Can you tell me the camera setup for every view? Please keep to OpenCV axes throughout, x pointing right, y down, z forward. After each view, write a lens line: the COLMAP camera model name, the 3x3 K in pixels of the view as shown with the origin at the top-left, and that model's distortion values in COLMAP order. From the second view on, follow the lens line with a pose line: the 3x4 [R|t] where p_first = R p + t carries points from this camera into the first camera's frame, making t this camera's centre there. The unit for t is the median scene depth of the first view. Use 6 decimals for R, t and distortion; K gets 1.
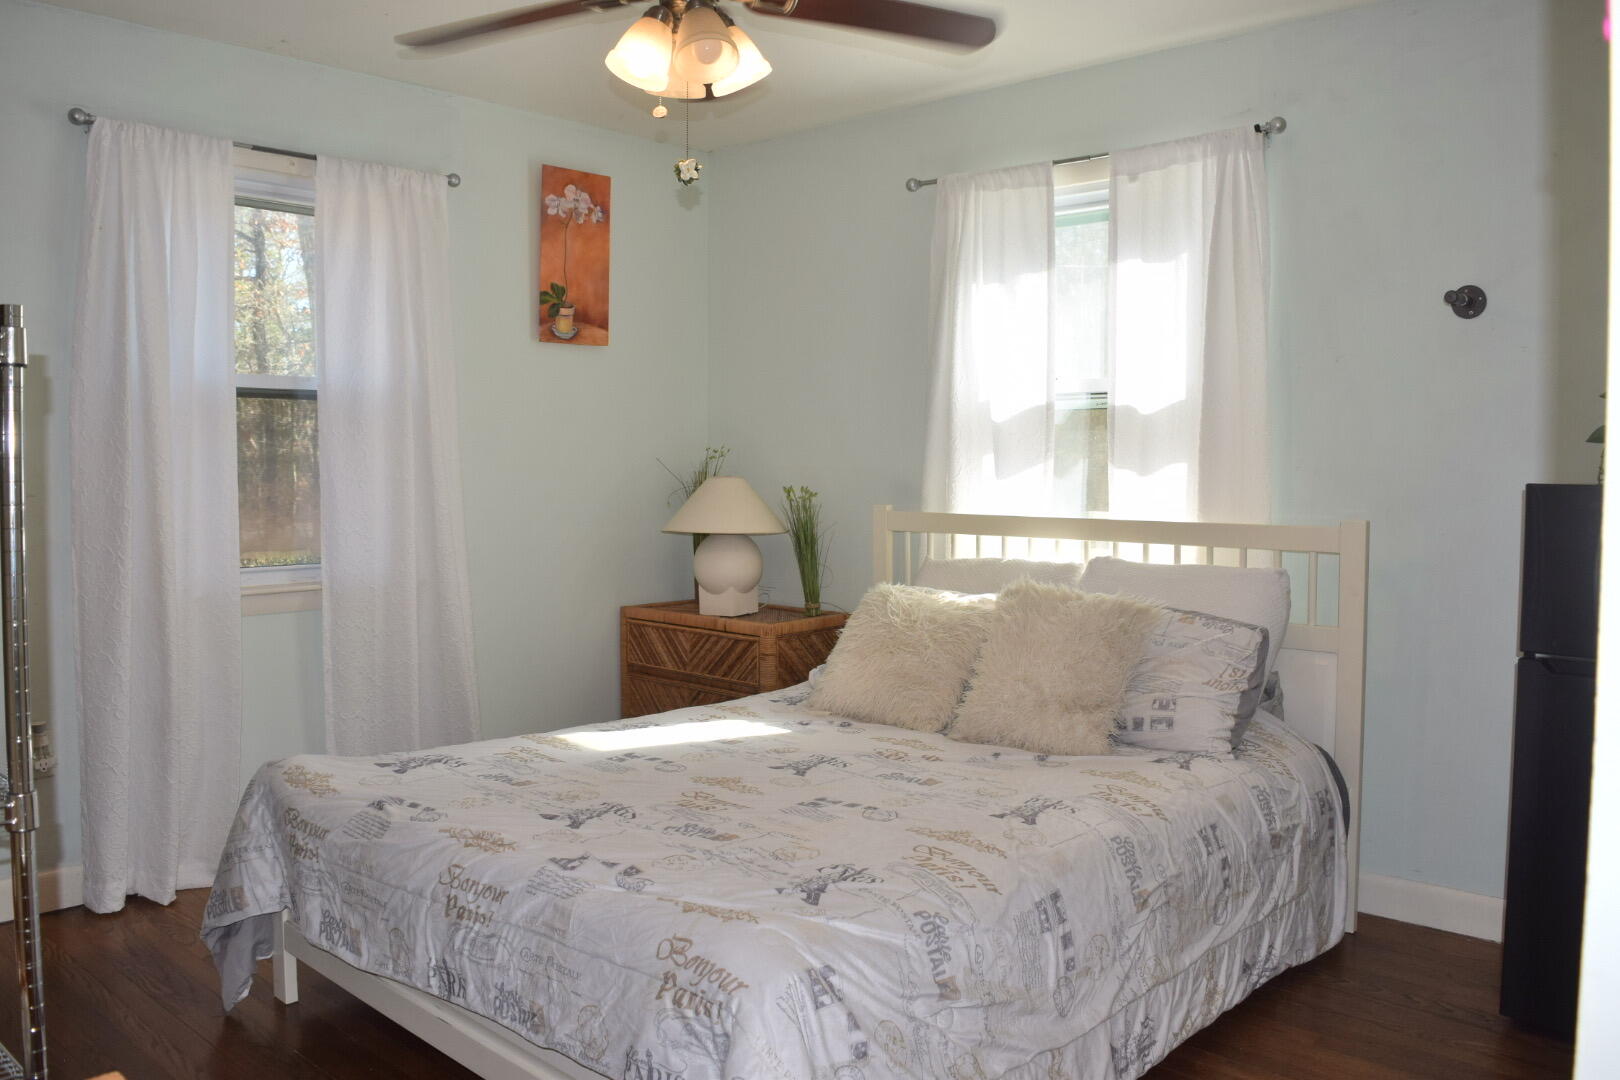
lens RADIAL K [[1268.5, 0, 806.1], [0, 1268.5, 527.7], [0, 0, 1]] dist [-0.099023, 0.028345]
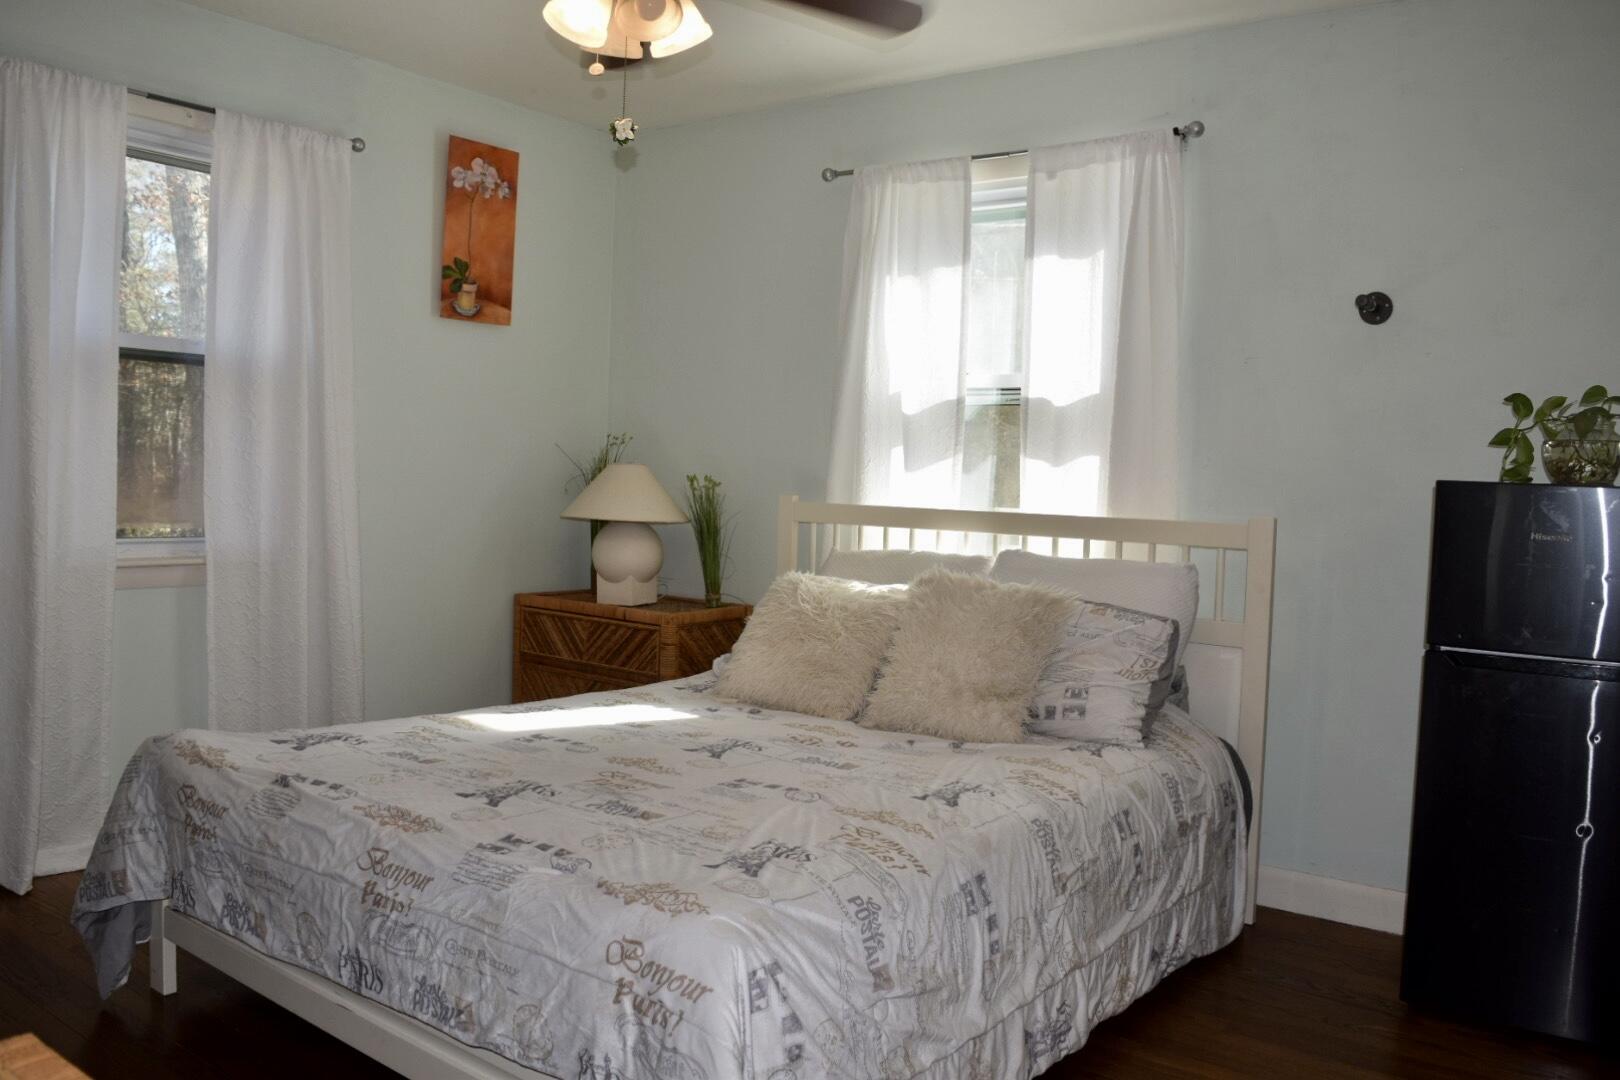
lens RADIAL K [[1268.5, 0, 804.4], [0, 1268.5, 528.0], [0, 0, 1]] dist [-0.099023, 0.028345]
pose [[0.994695, 0.027403, 0.099153, -0.031081], [-0.026569, 0.999600, -0.009728, 0.020985], [-0.099379, 0.007042, 0.995025, 0.016546]]
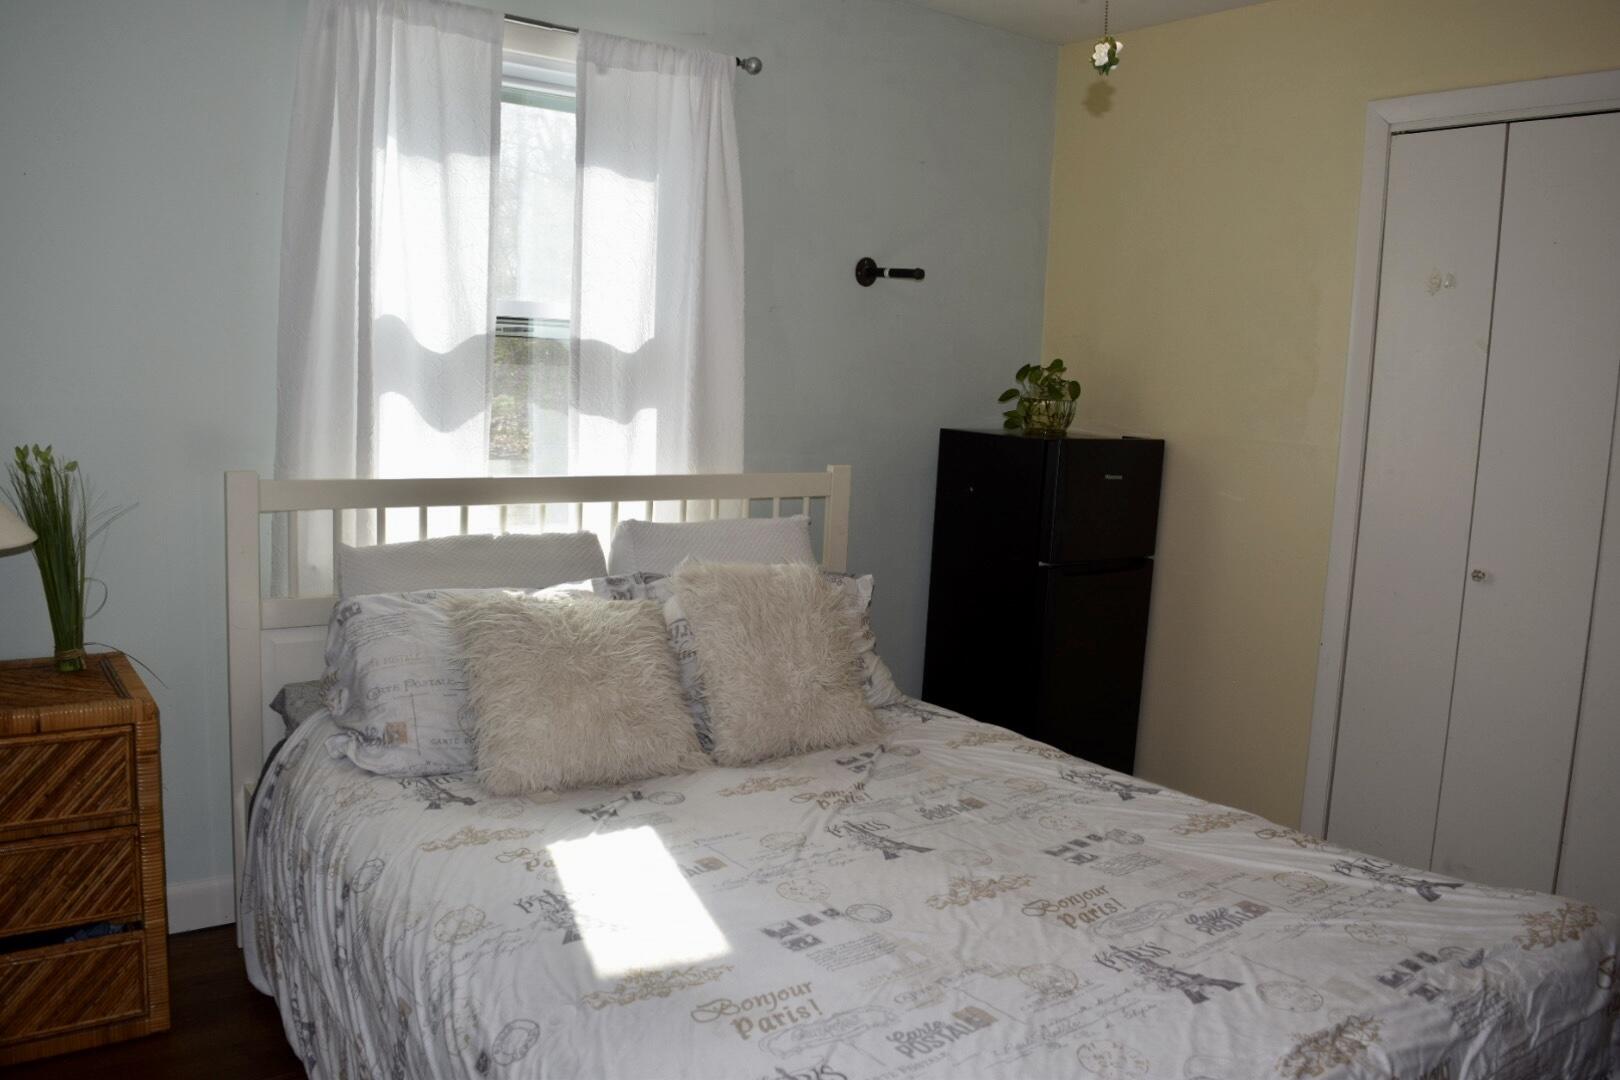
lens RADIAL K [[1268.5, 0, 799.0], [0, 1268.5, 546.3], [0, 0, 1]] dist [-0.099023, 0.028345]
pose [[0.210759, -0.125745, 0.969417, -0.606530], [0.007886, 0.991878, 0.126944, -0.072160], [-0.977506, -0.019110, 0.210039, 0.739695]]
